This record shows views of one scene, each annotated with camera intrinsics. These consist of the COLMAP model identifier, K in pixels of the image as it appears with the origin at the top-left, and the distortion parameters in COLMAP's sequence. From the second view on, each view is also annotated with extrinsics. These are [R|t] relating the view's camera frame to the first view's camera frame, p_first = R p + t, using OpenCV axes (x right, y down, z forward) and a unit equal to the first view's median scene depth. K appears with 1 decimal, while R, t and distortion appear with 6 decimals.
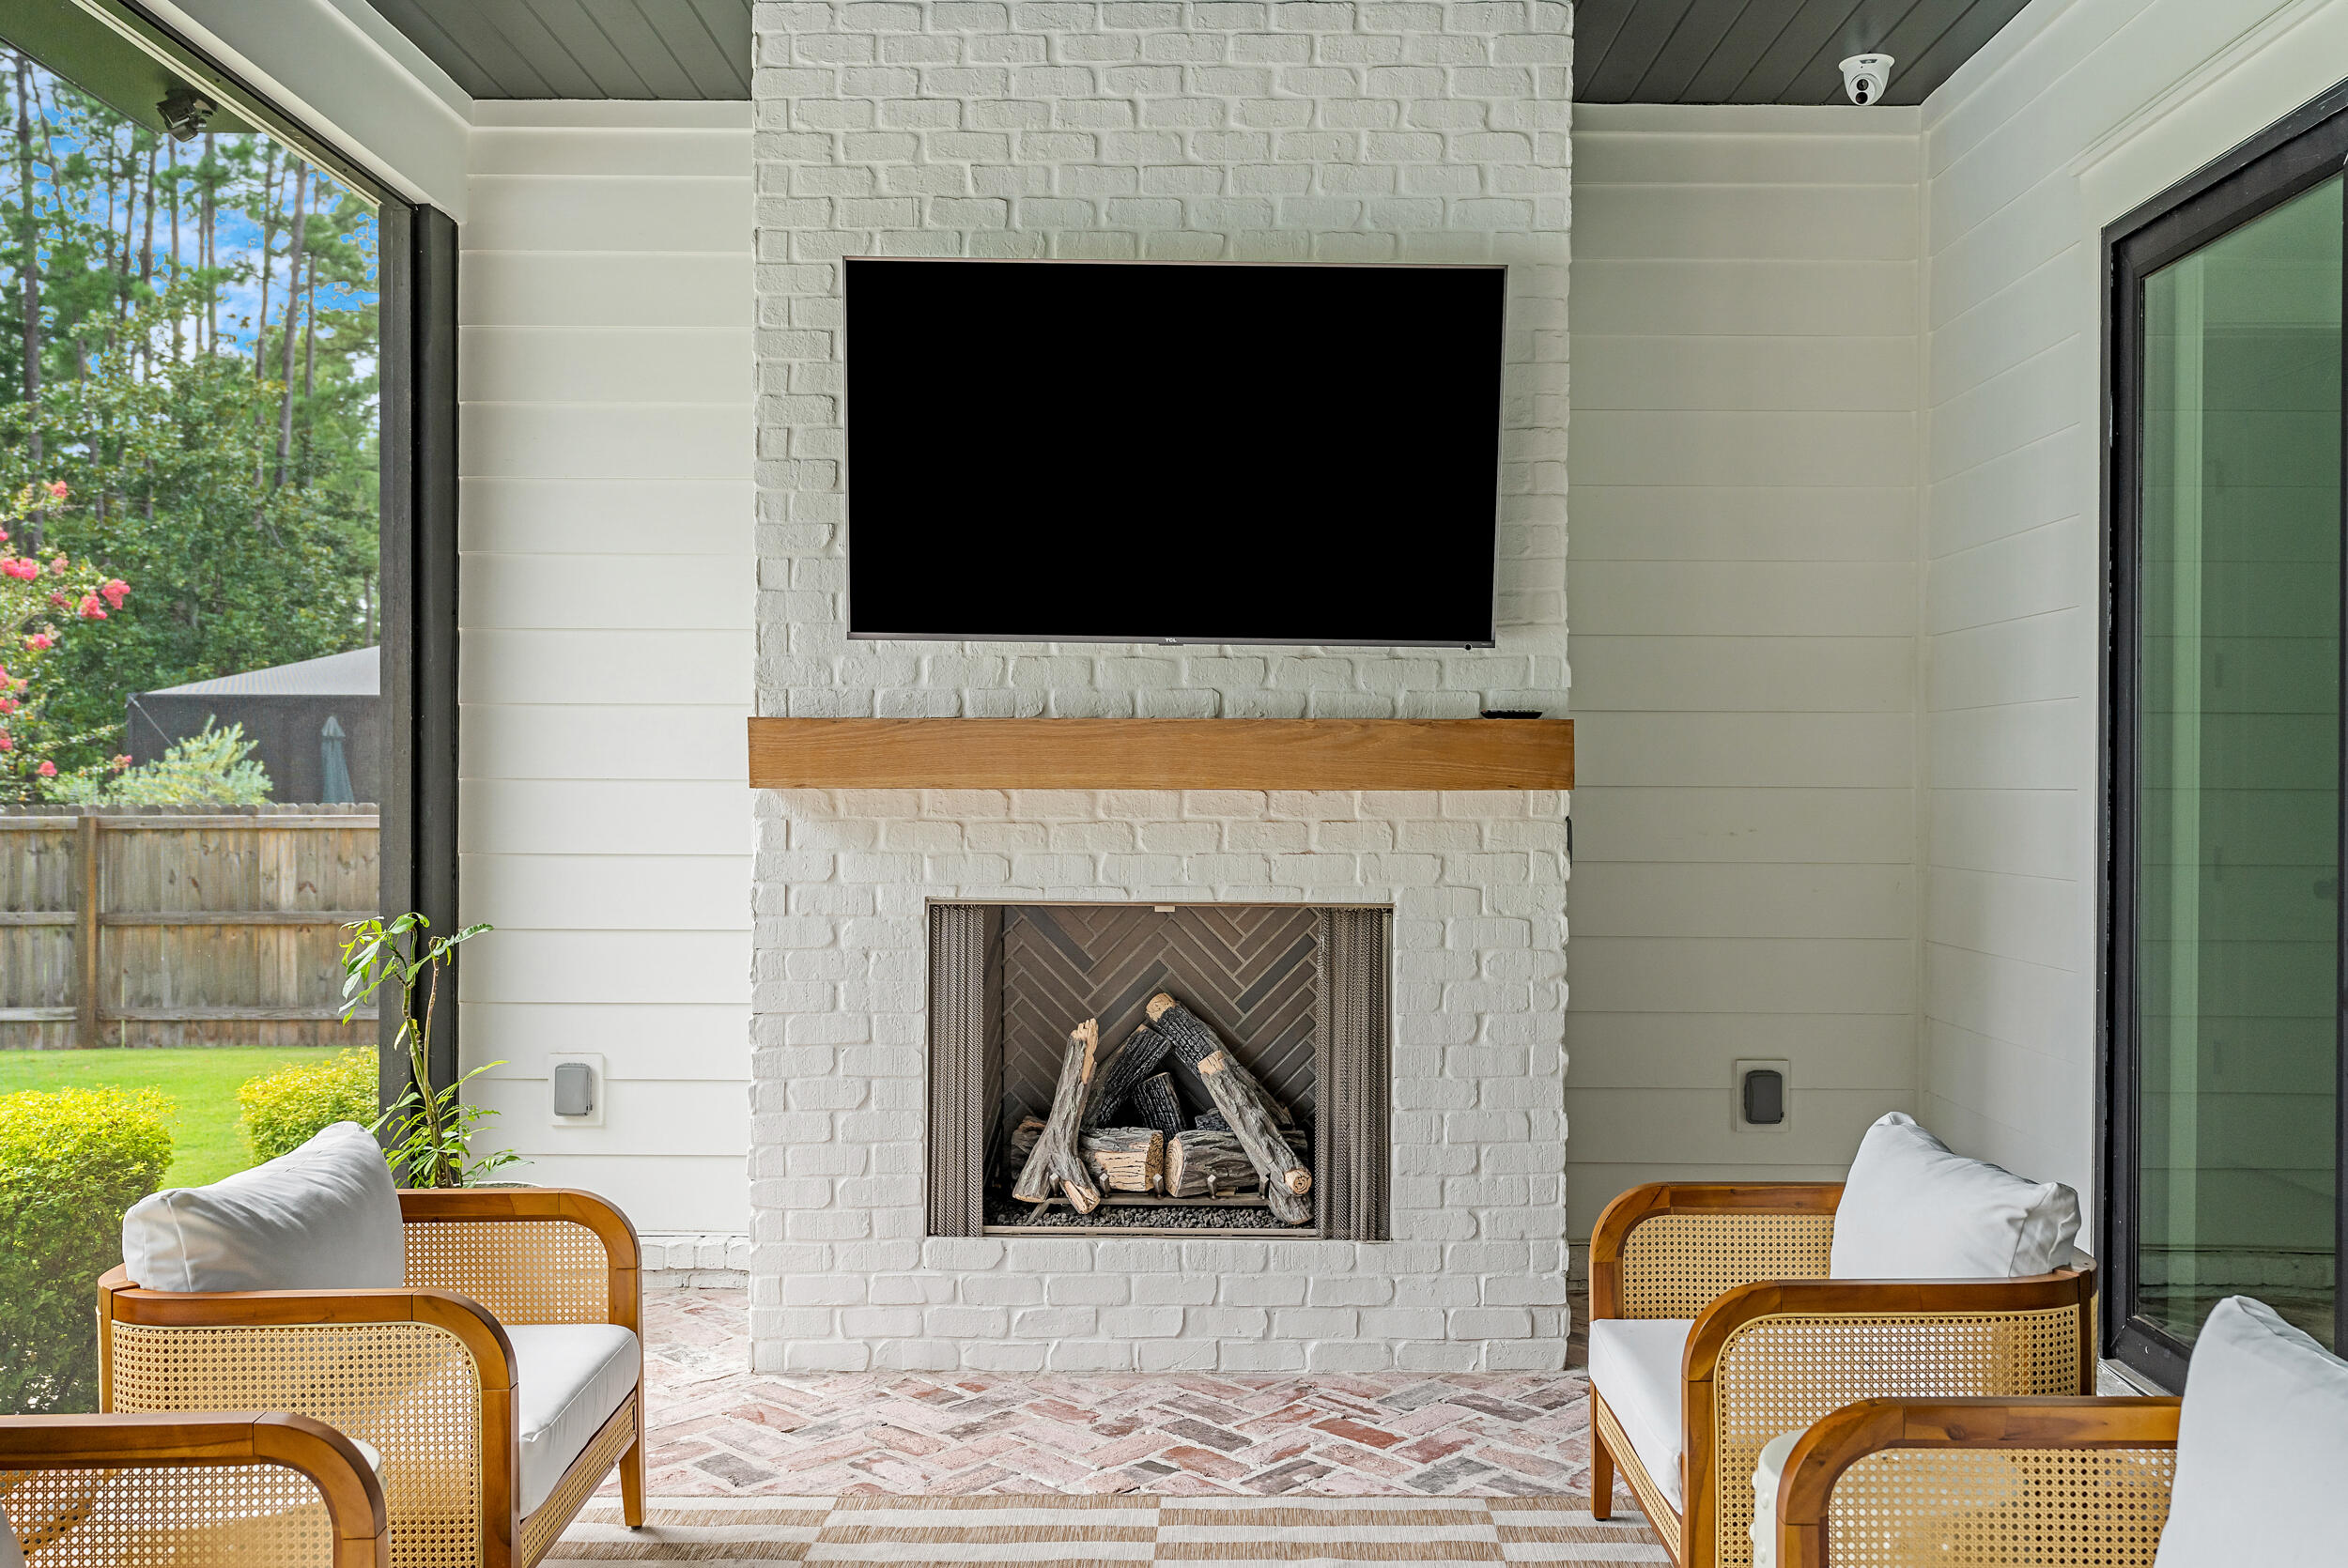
lens RADIAL K [[1948.5, 0, 1175.0], [0, 1948.5, 783.6], [0, 0, 1]] dist [0.015196, -0.002762]
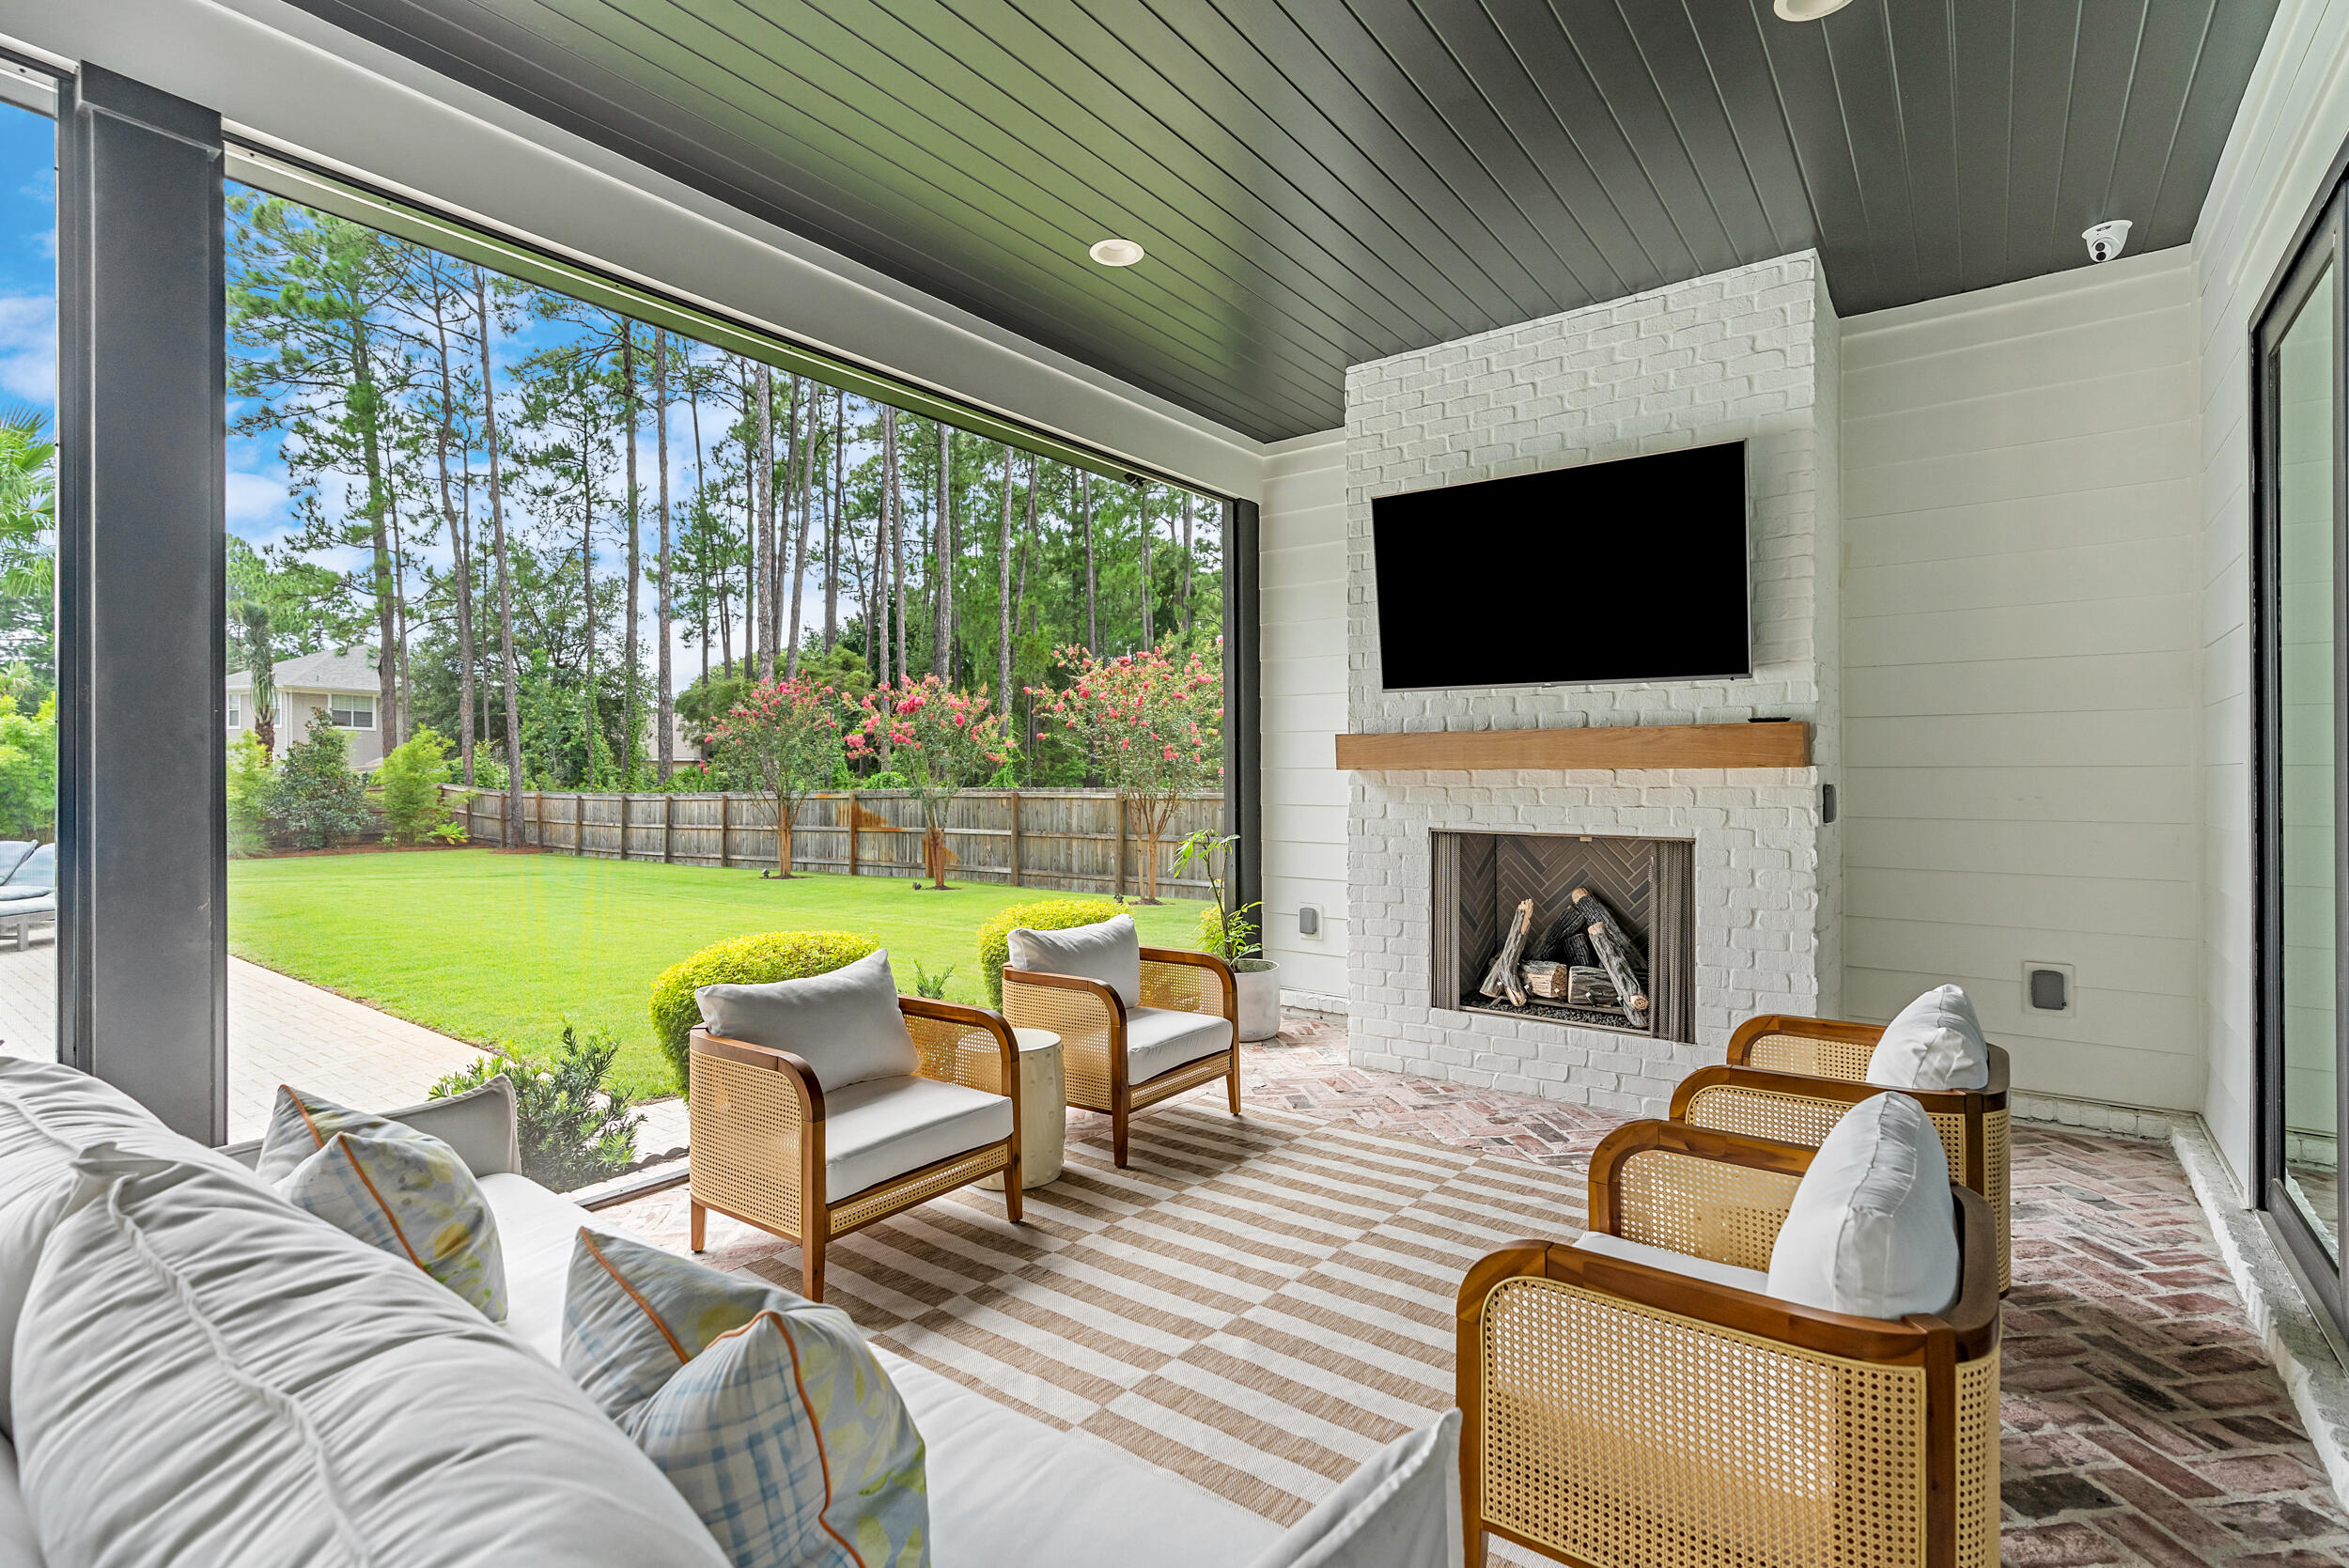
lens RADIAL K [[1106.2, 0, 1167.8], [0, 1106.2, 778.1], [0, 0, 1]] dist [0.002104, 0.002144]
pose [[0.795138, -0.002672, -0.606423, 0.322524], [0.002079, 0.999996, -0.001679, 0.011795], [0.606426, 0.000074, 0.795140, -0.005832]]
